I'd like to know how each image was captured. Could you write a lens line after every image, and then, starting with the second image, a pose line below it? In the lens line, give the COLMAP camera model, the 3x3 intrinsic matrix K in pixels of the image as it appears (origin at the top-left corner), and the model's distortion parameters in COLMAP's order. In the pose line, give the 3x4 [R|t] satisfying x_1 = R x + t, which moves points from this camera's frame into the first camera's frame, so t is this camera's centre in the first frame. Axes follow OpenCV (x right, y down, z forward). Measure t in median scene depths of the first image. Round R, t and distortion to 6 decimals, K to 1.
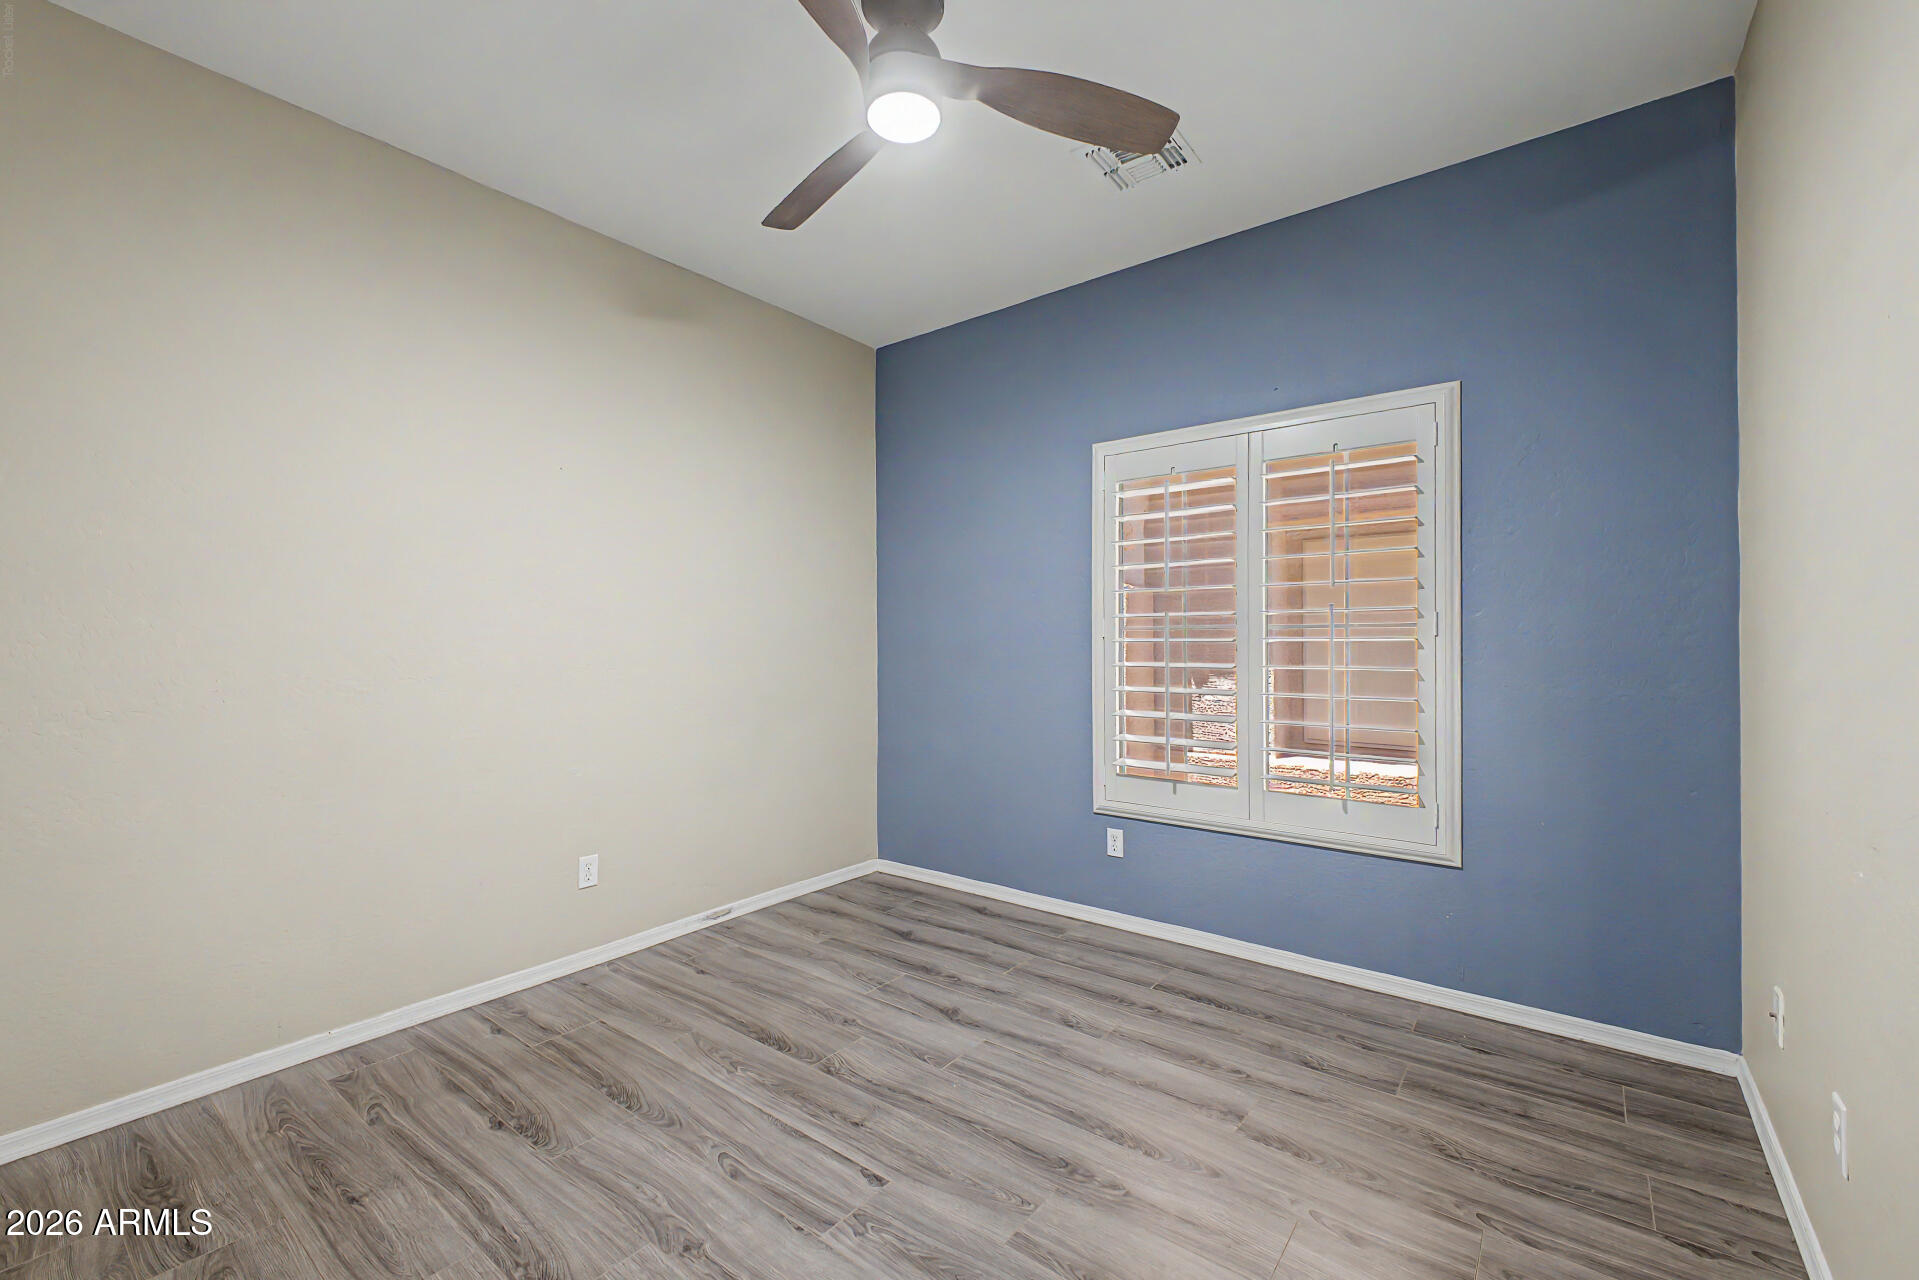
lens RADIAL K [[756.1, 0, 941.8], [0, 756.1, 641.6], [0, 0, 1]] dist [0.011437, -0.001010]
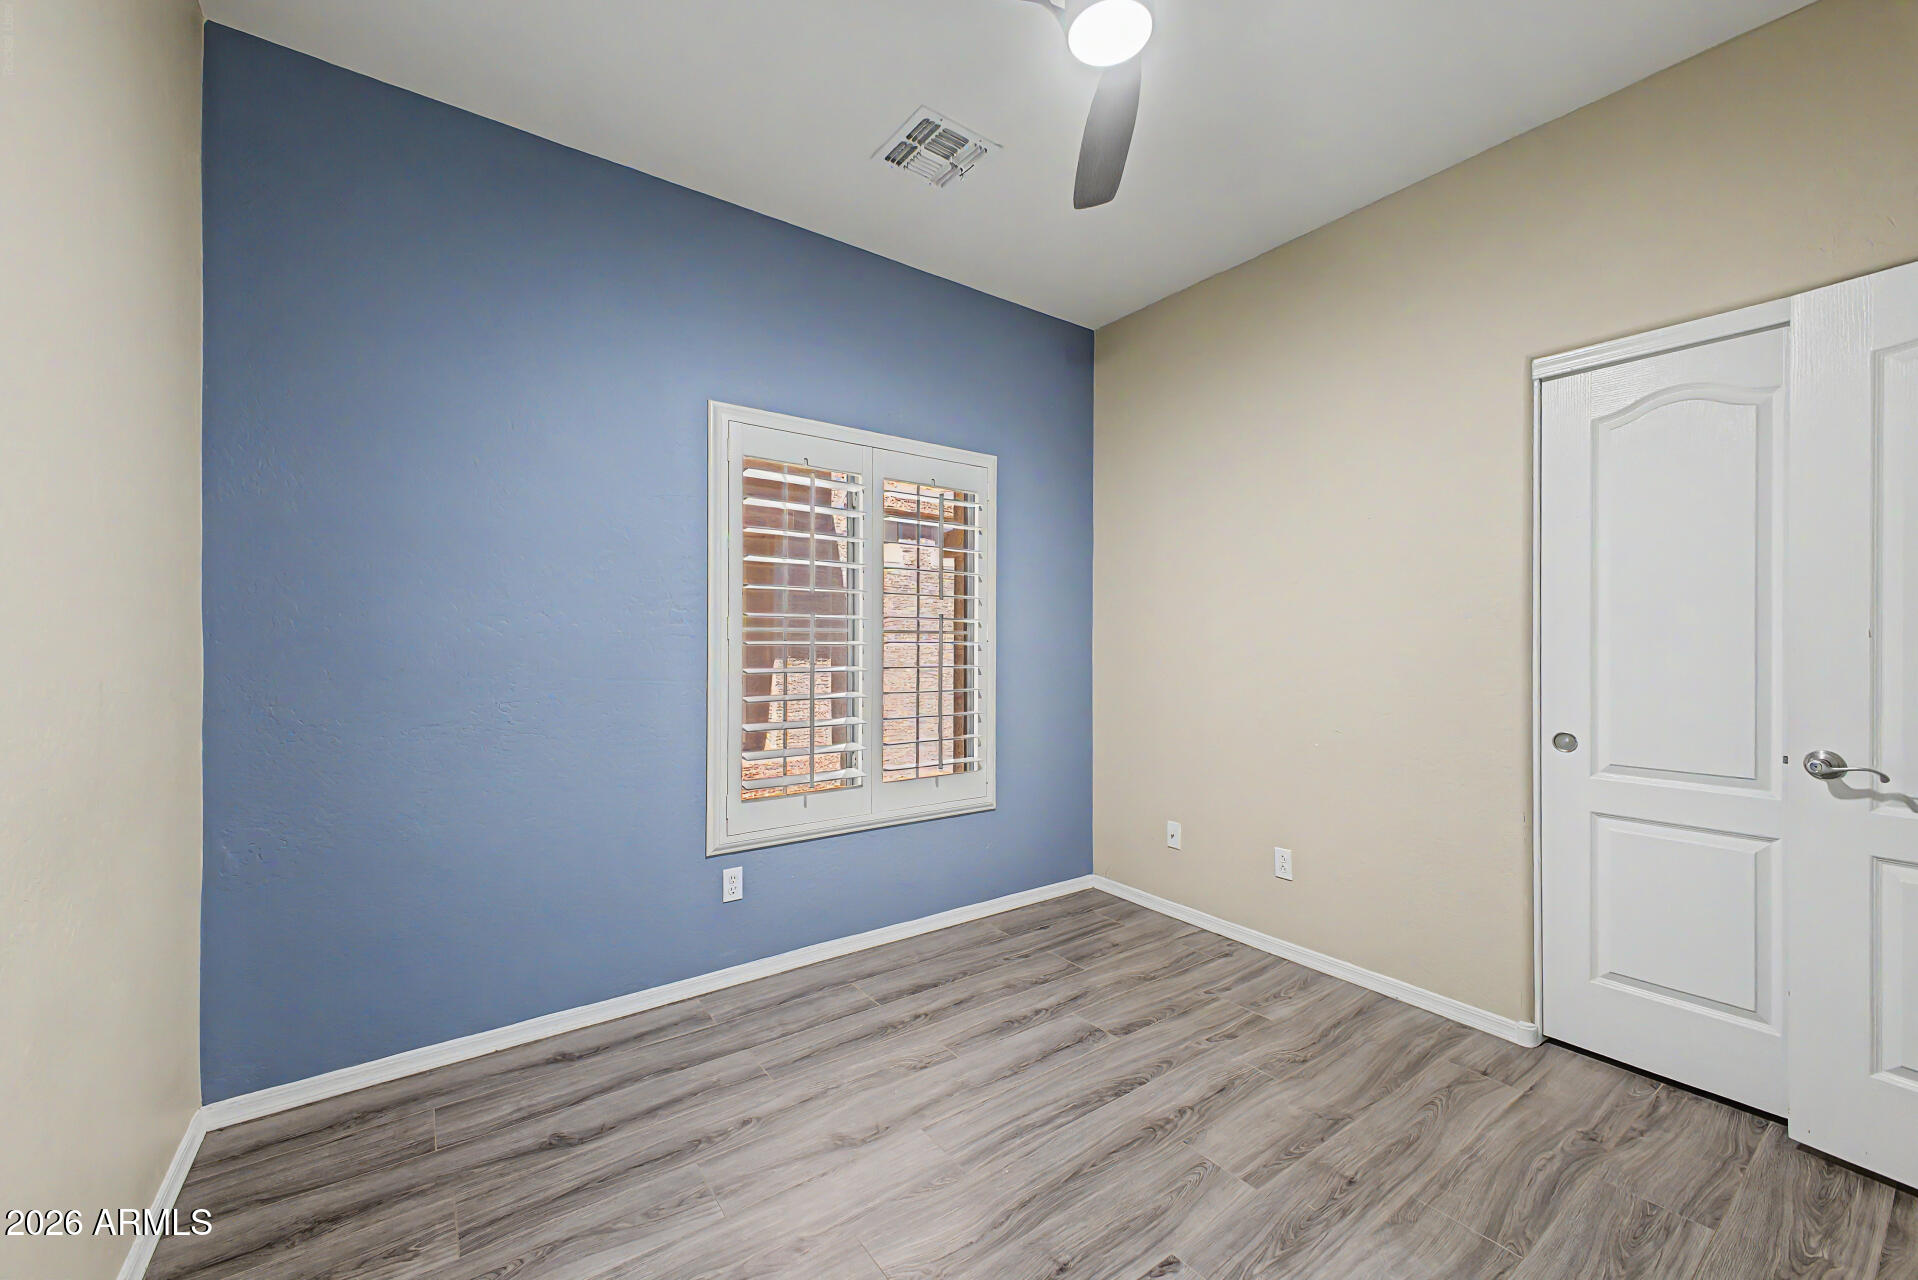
lens RADIAL K [[755.7, 0, 1007.8], [0, 755.7, 636.1], [0, 0, 1]] dist [0.011437, -0.001010]
pose [[0.286931, 0.007584, 0.957921, -0.548808], [0.001570, 0.999964, -0.008387, -0.002865], [-0.957950, 0.003910, 0.286908, 0.517774]]
